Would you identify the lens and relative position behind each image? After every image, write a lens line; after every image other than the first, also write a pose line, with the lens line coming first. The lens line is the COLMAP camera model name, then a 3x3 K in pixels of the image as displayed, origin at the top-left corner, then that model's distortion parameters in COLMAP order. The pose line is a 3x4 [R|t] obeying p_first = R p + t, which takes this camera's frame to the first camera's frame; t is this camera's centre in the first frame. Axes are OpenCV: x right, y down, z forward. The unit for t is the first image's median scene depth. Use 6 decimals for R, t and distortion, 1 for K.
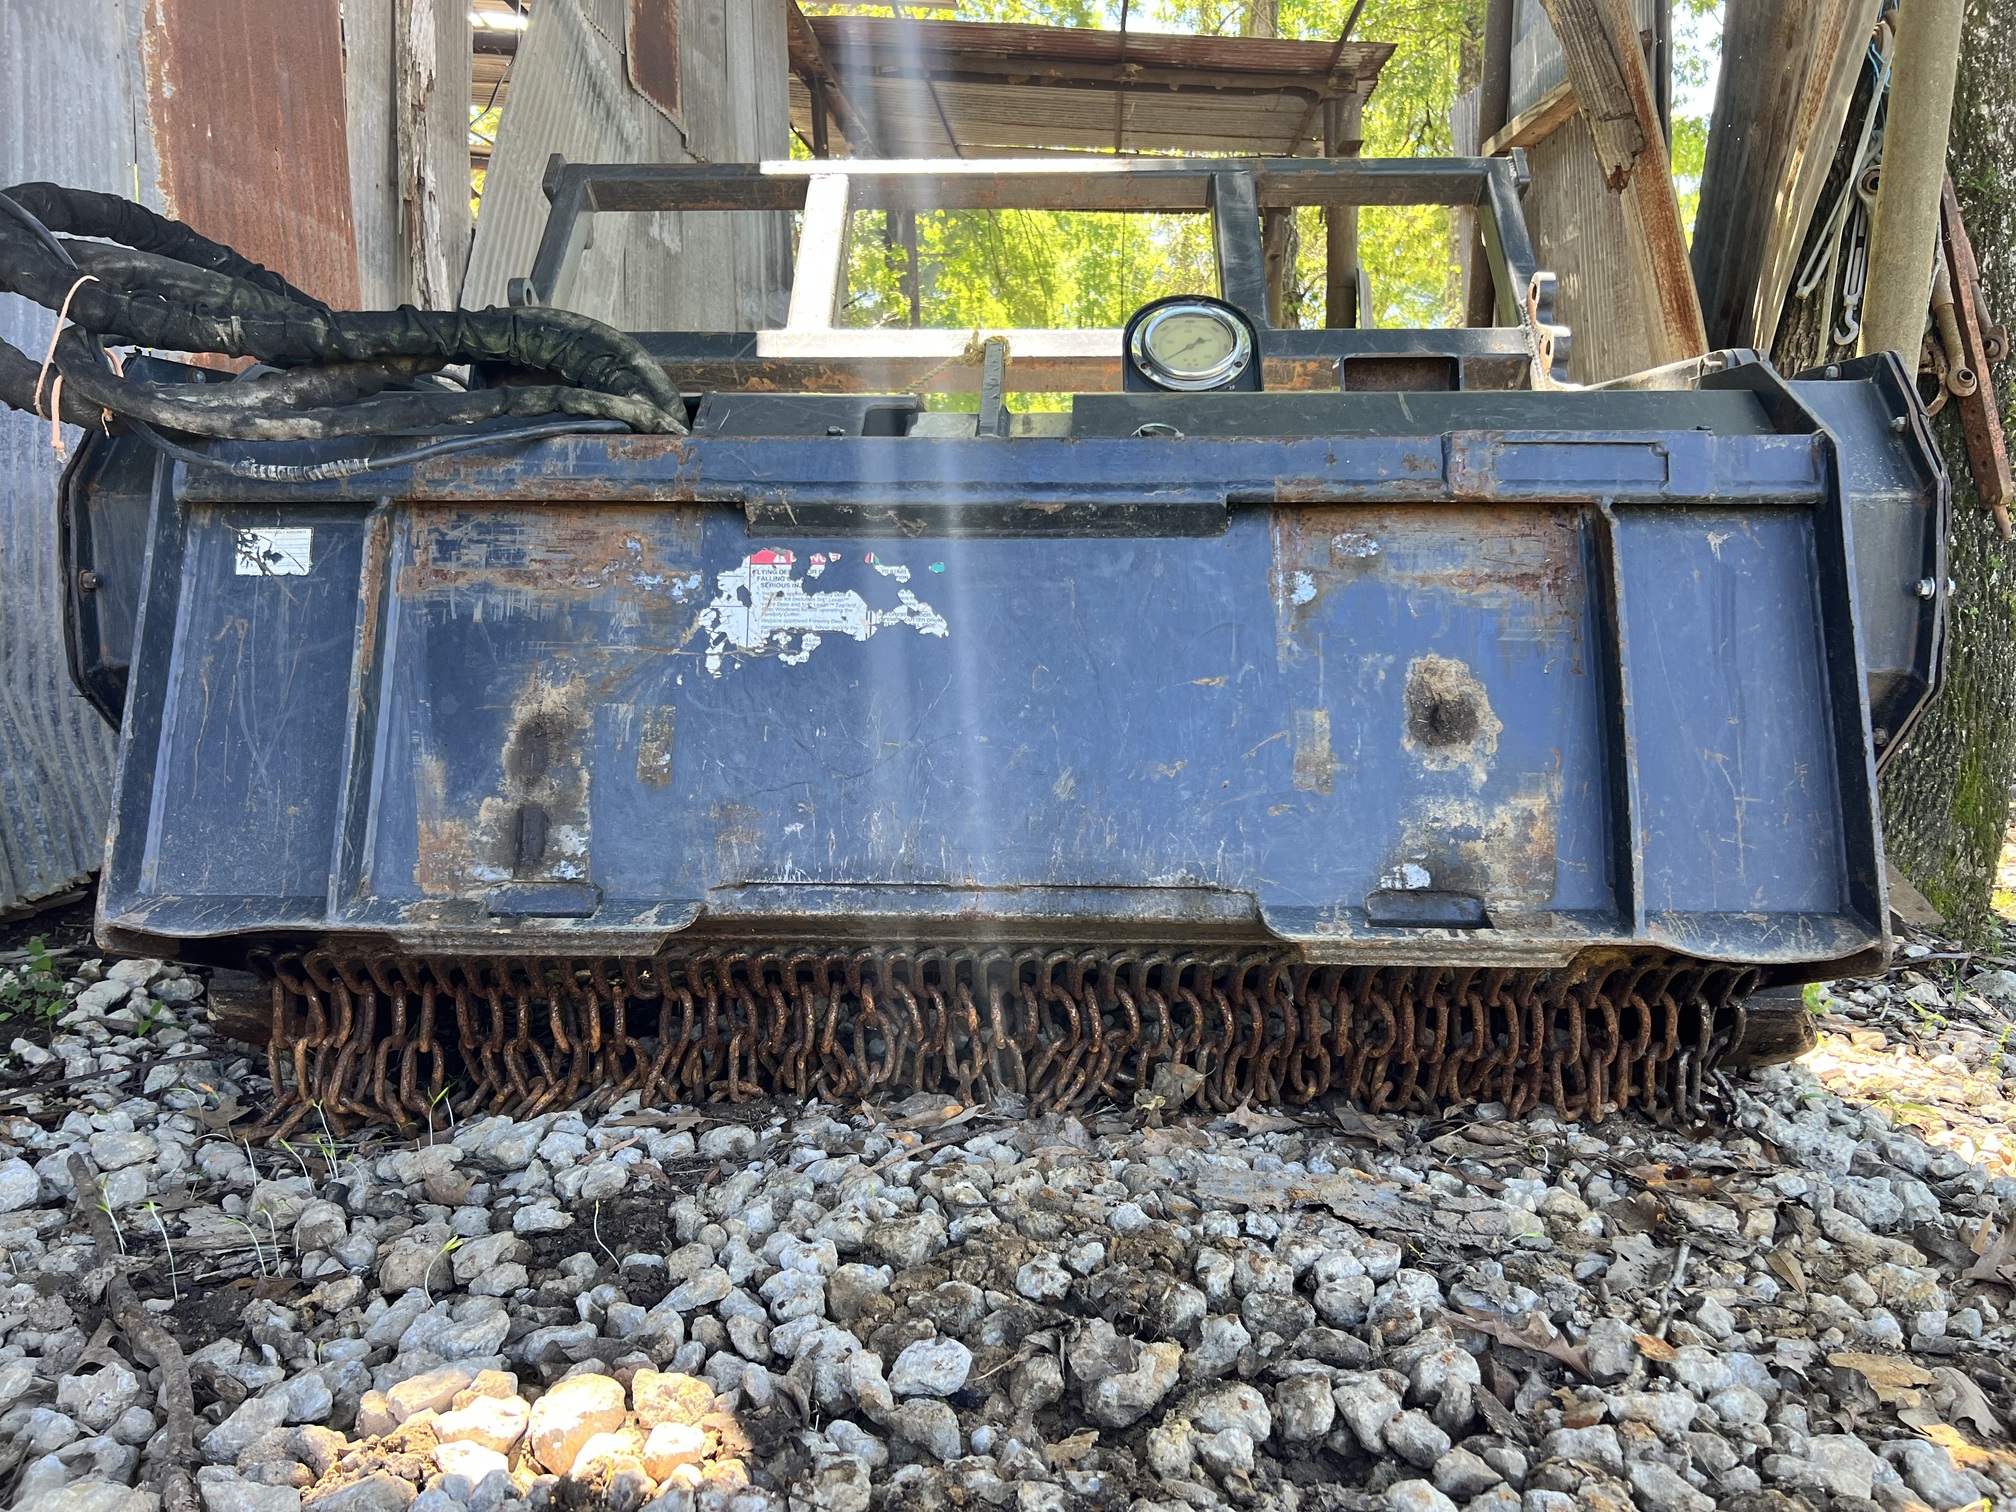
lens RADIAL K [[1522.8, 0, 998.1], [0, 1522.8, 764.2], [0, 0, 1]] dist [0.058633, -0.069460]
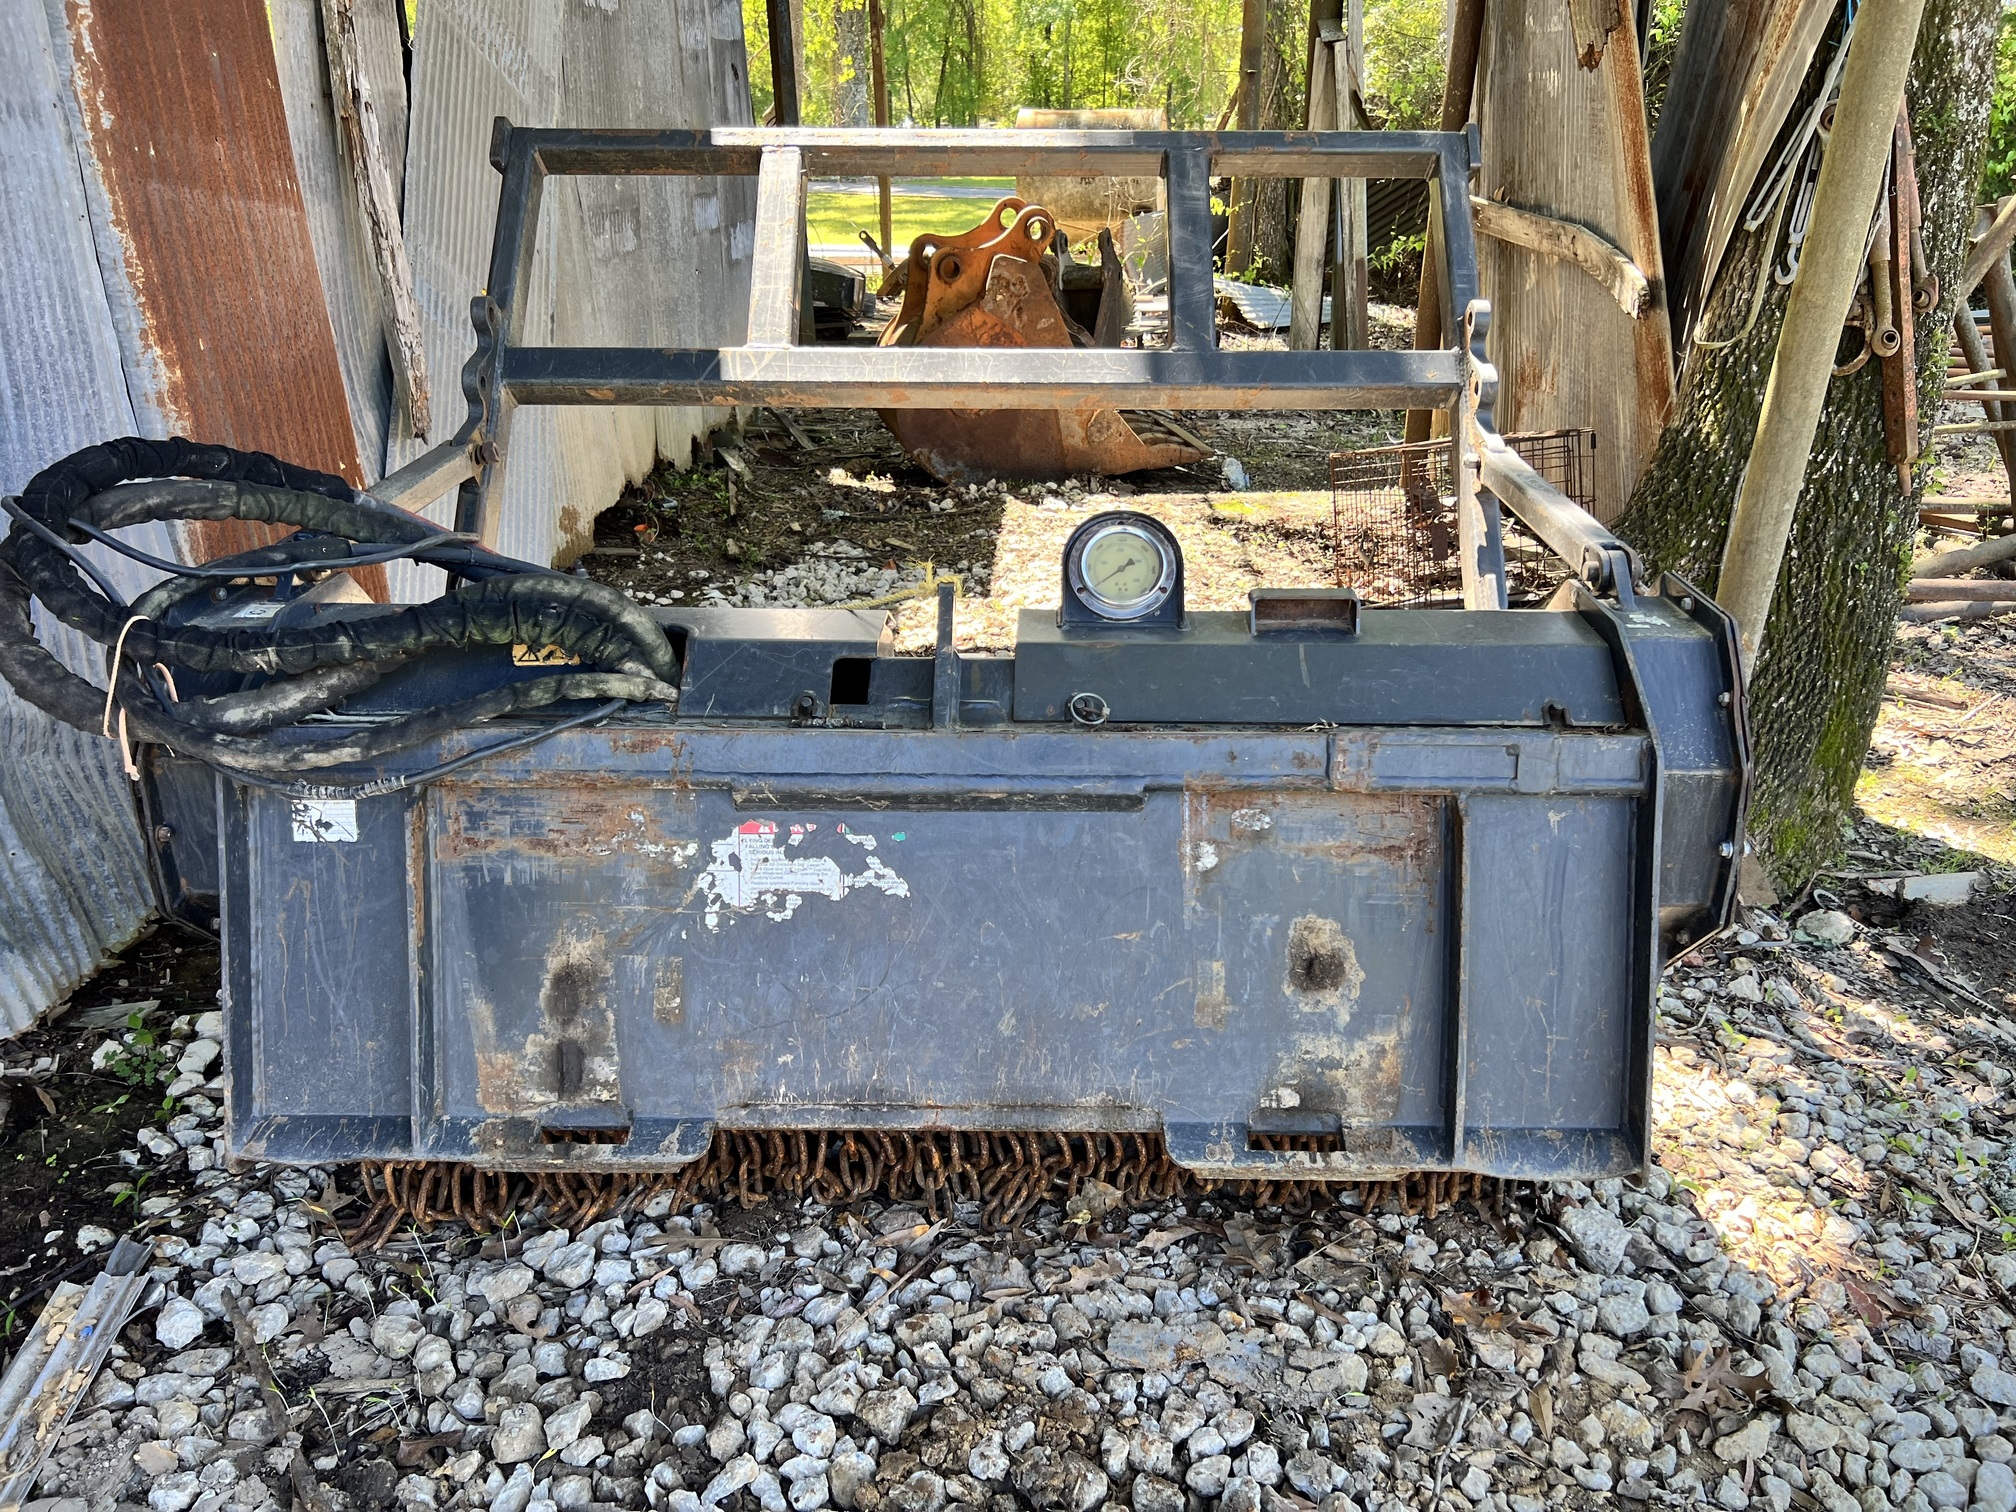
lens RADIAL K [[1522.8, 0, 1006.0], [0, 1522.8, 765.7], [0, 0, 1]] dist [0.058633, -0.069460]
pose [[0.999730, -0.011939, 0.019937, 0.020231], [0.006287, 0.964887, 0.262592, -0.492269], [-0.022372, -0.262395, 0.964701, -0.120610]]
